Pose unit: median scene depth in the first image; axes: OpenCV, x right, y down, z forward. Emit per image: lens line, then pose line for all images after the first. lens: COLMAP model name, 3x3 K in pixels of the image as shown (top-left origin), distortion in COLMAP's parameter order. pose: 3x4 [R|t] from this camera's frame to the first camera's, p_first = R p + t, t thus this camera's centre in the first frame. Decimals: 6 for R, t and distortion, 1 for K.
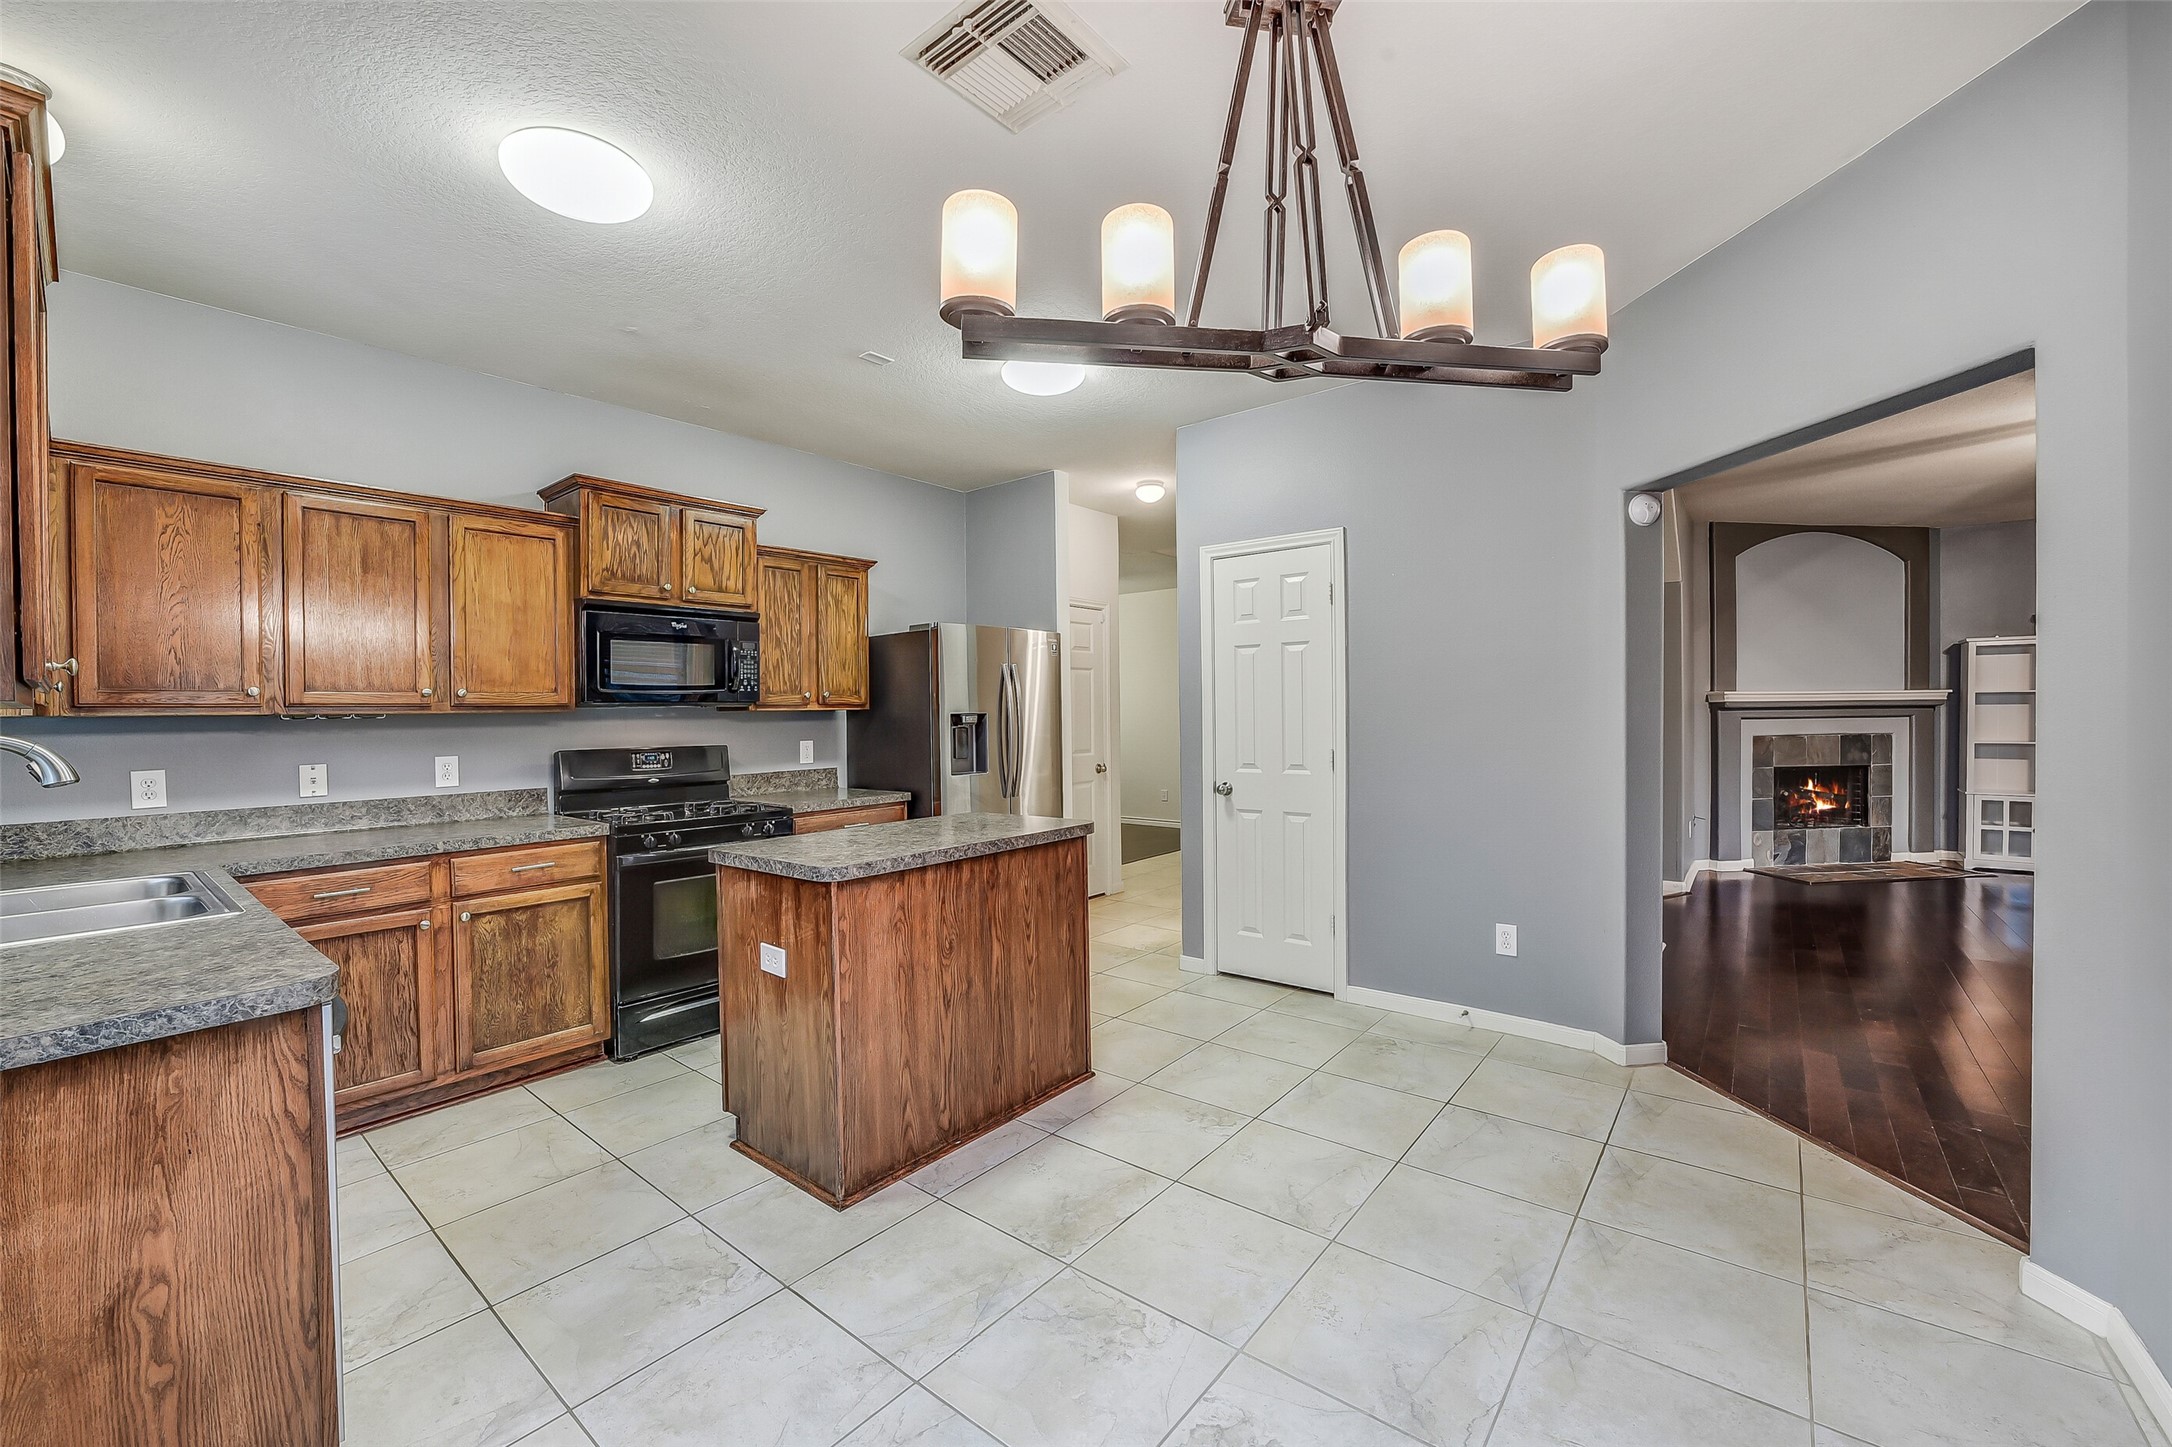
lens RADIAL K [[875.0, 0, 1066.9], [0, 875.0, 717.7], [0, 0, 1]] dist [-0.025879, 0.003358]
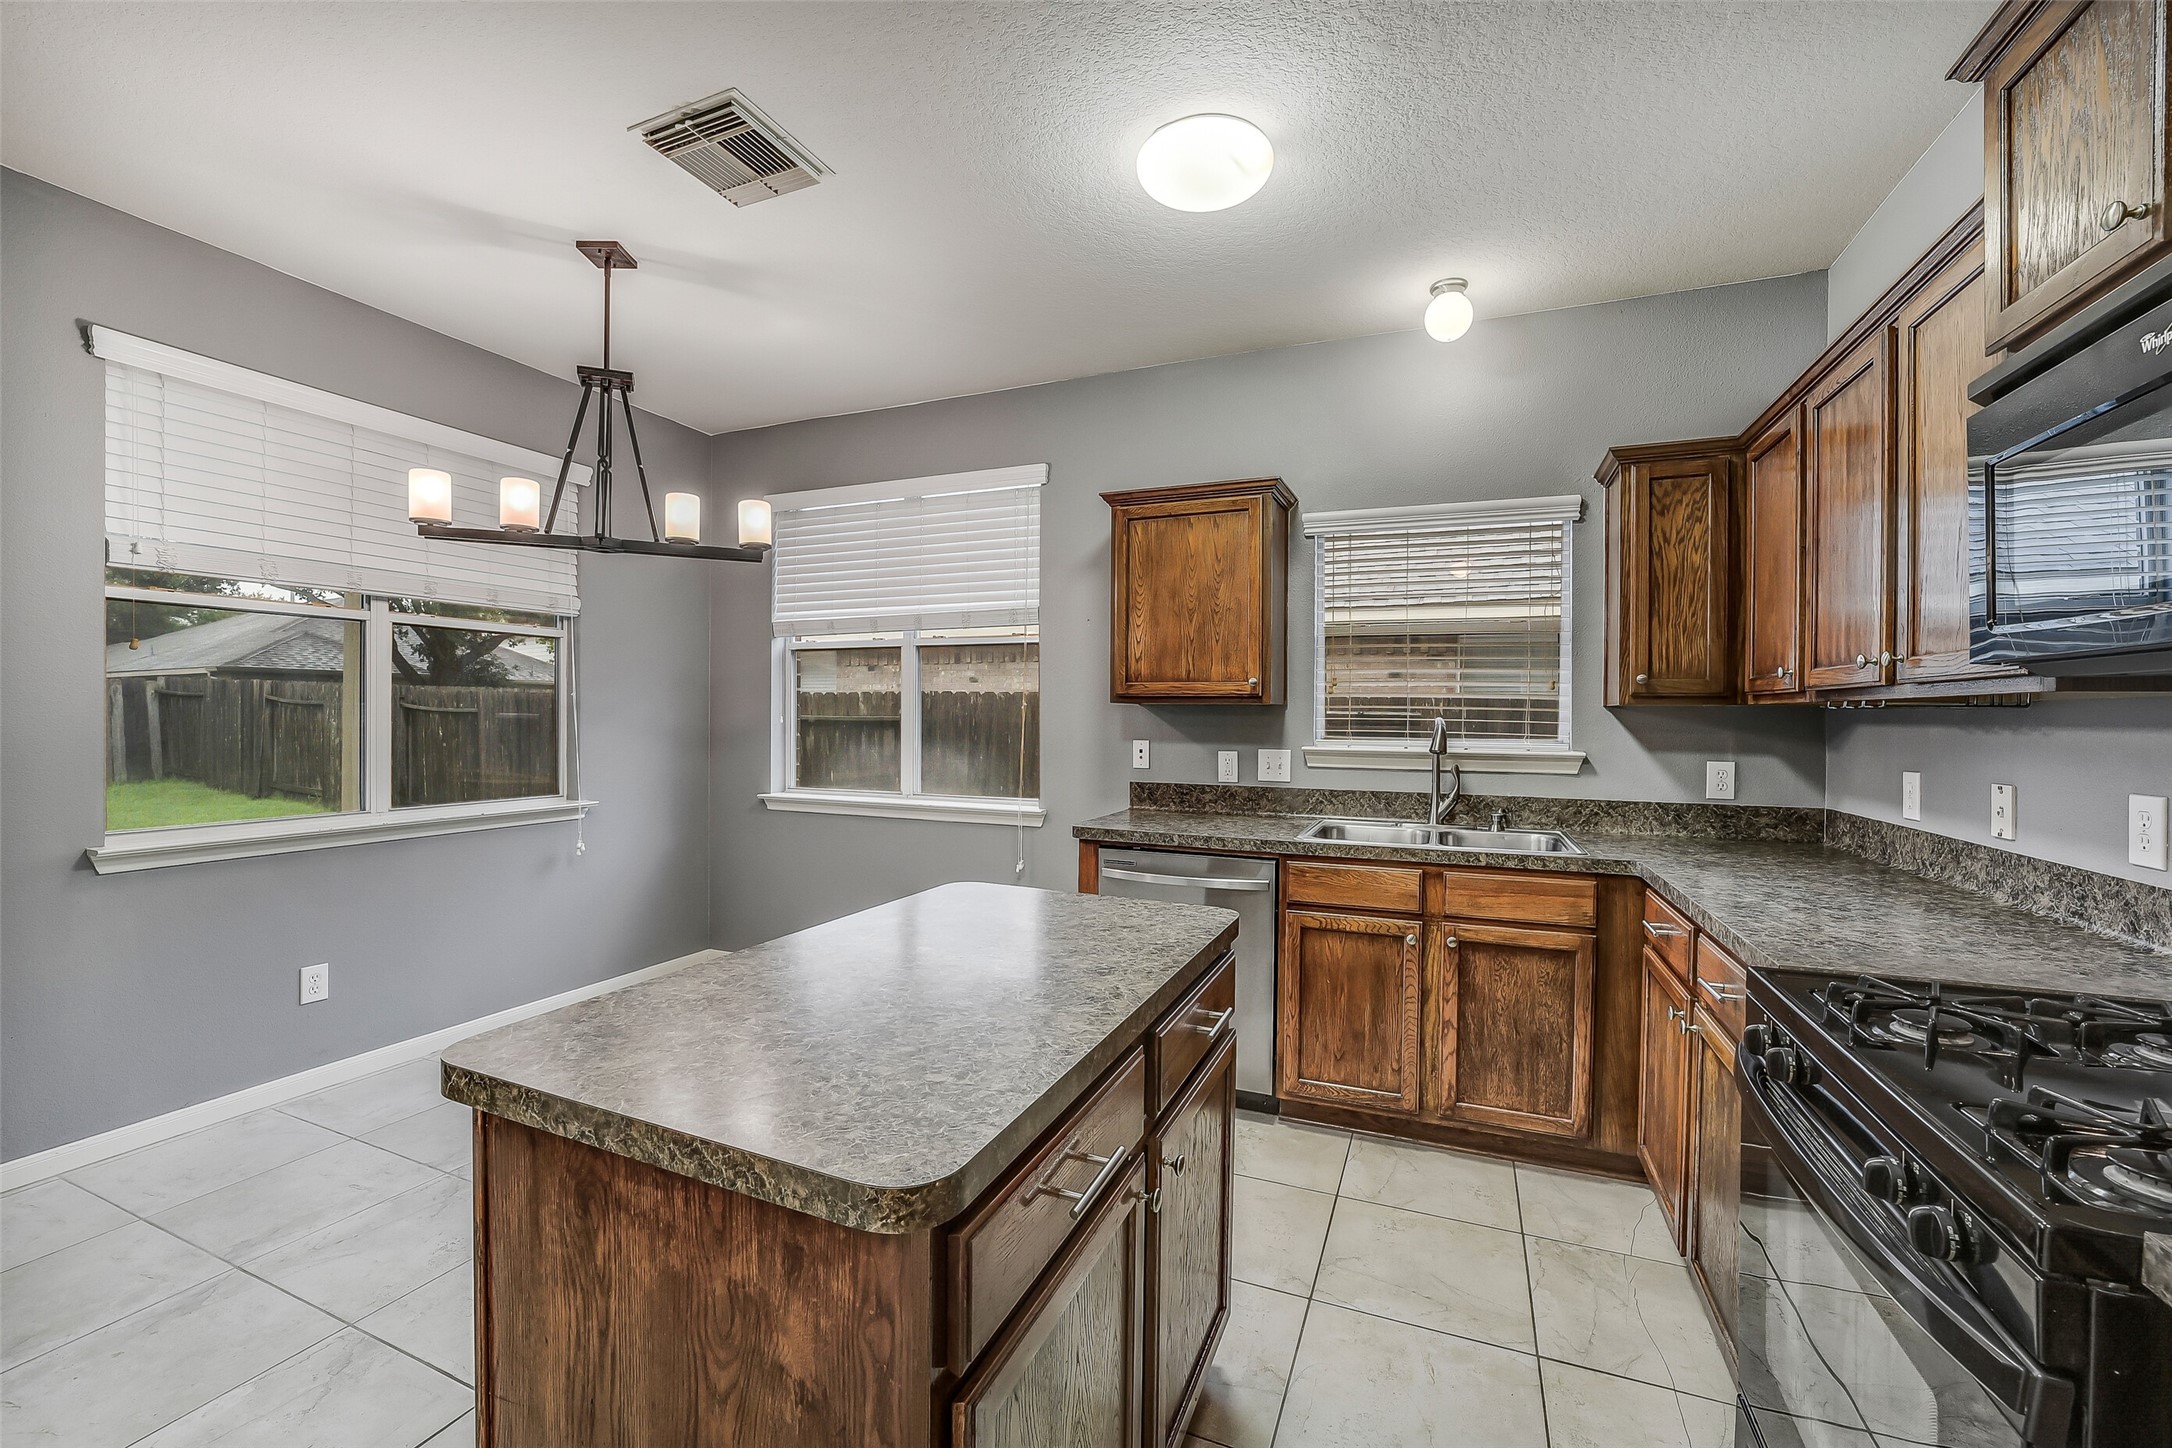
lens RADIAL K [[875.0, 0, 1084.9], [0, 875.0, 721.6], [0, 0, 1]] dist [-0.025879, 0.003358]
pose [[-0.950964, 0.011746, -0.309079, -0.096790], [0.005822, 0.999781, 0.020082, -0.005917], [0.309247, 0.017297, -0.950824, 1.469056]]
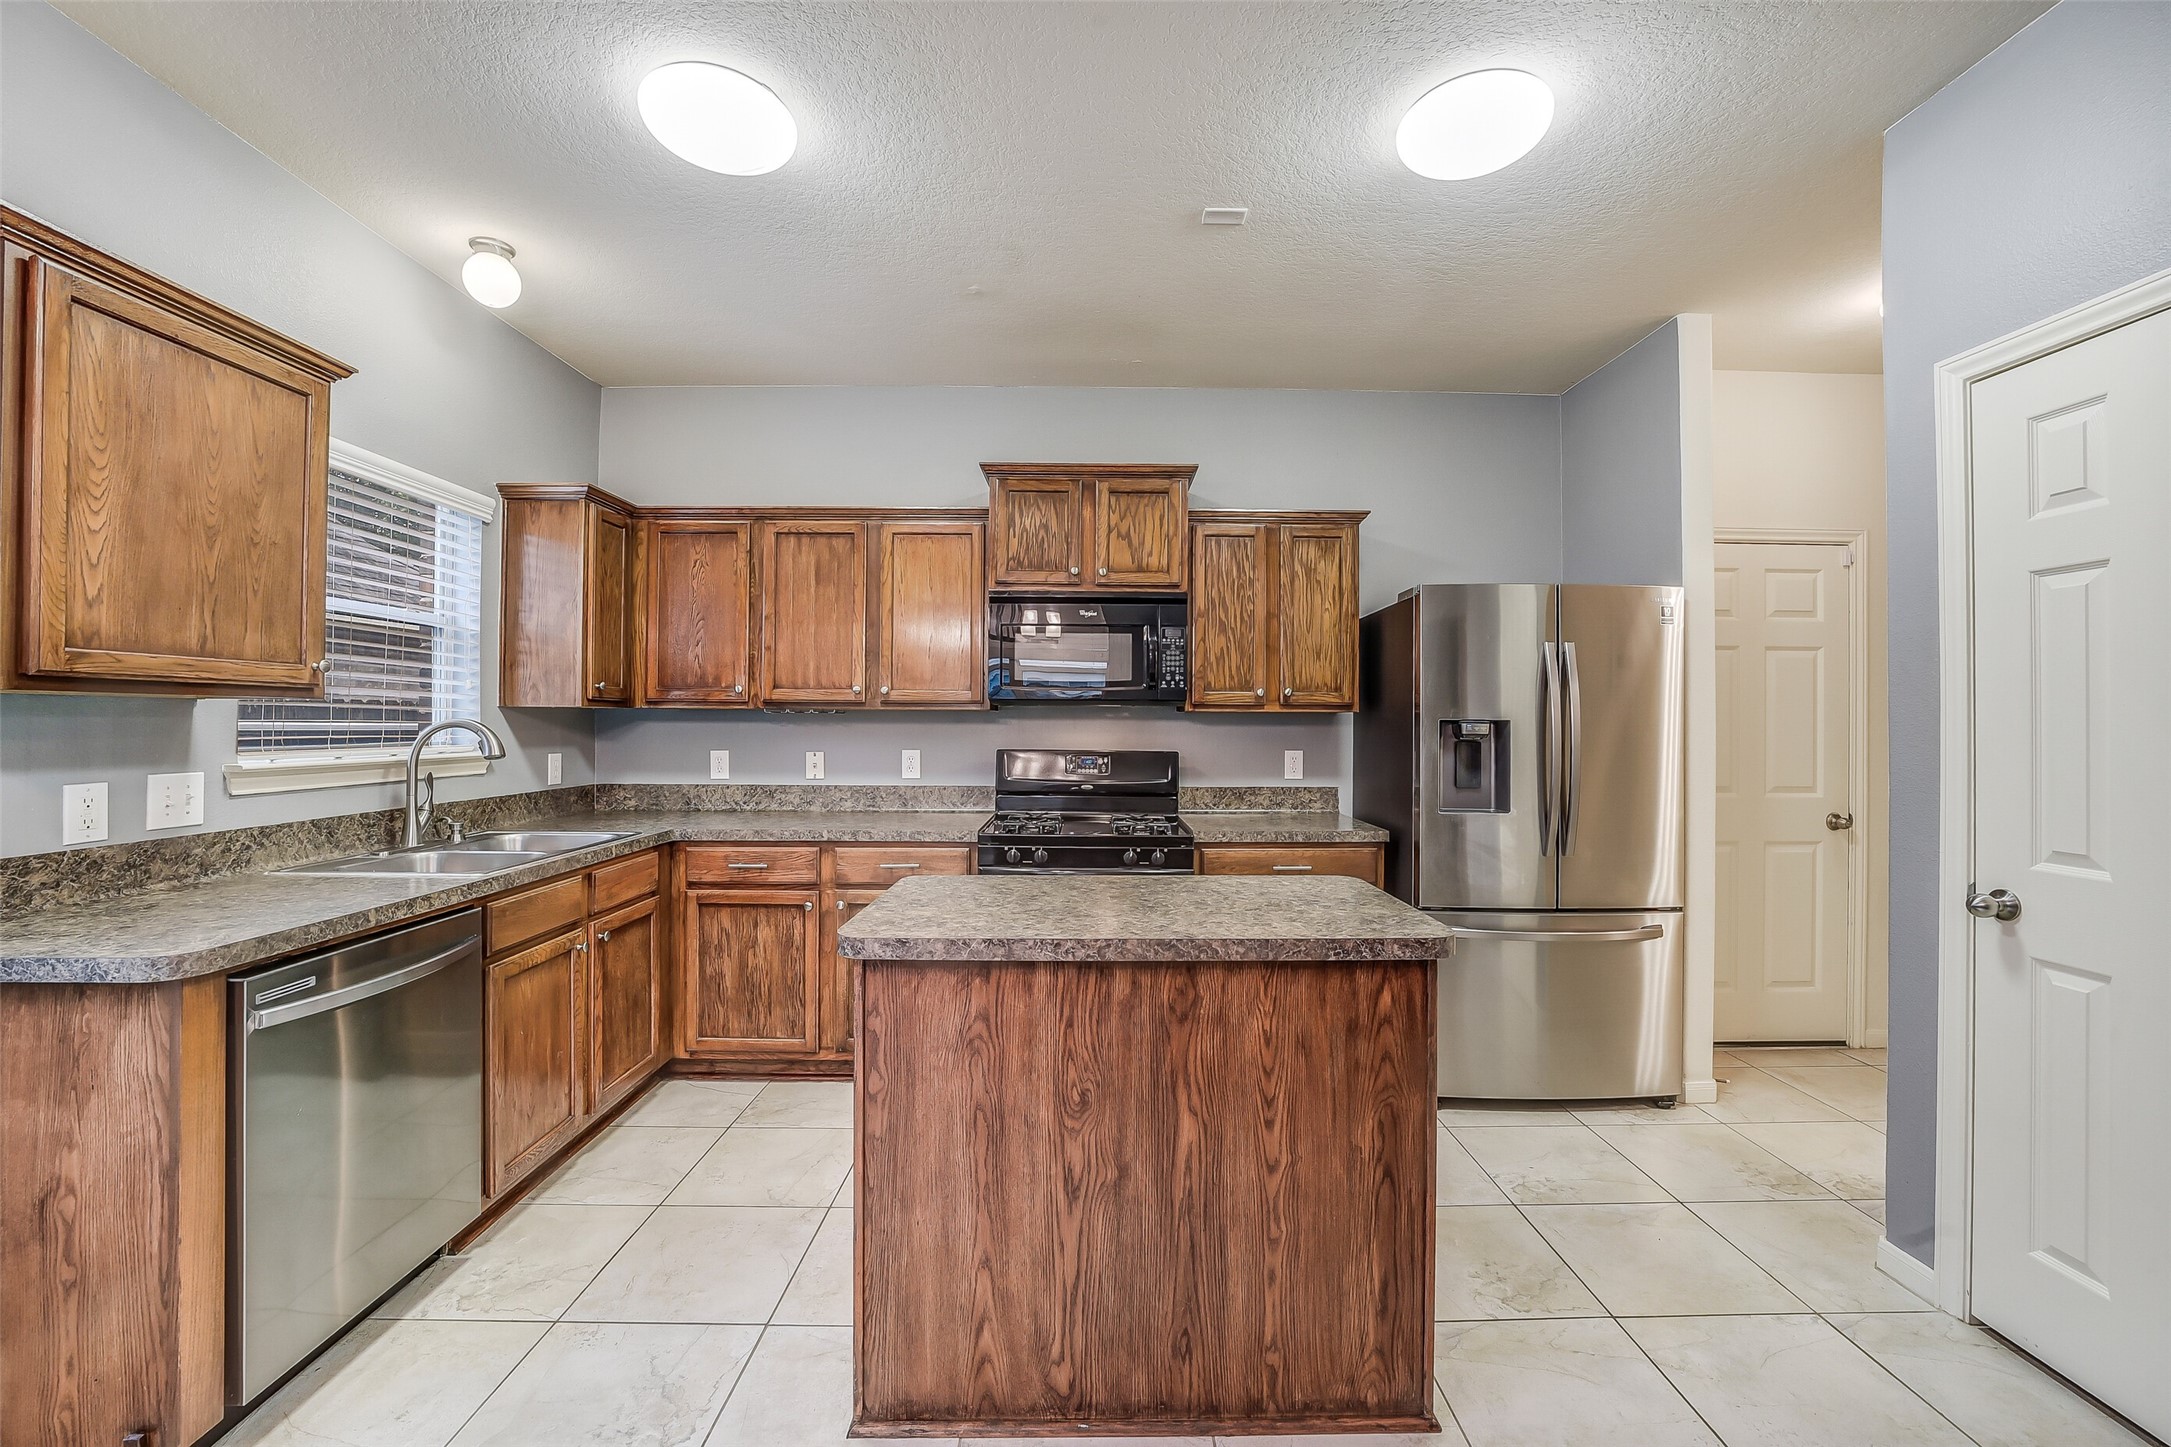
lens RADIAL K [[874.6, 0, 1088.7], [0, 874.6, 709.3], [0, 0, 1]] dist [-0.025879, 0.003358]
pose [[0.650262, 0.010078, -0.759643, 0.292867], [-0.020205, 0.999788, -0.004031, -0.006726], [0.759441, 0.017970, 0.650328, 0.542561]]
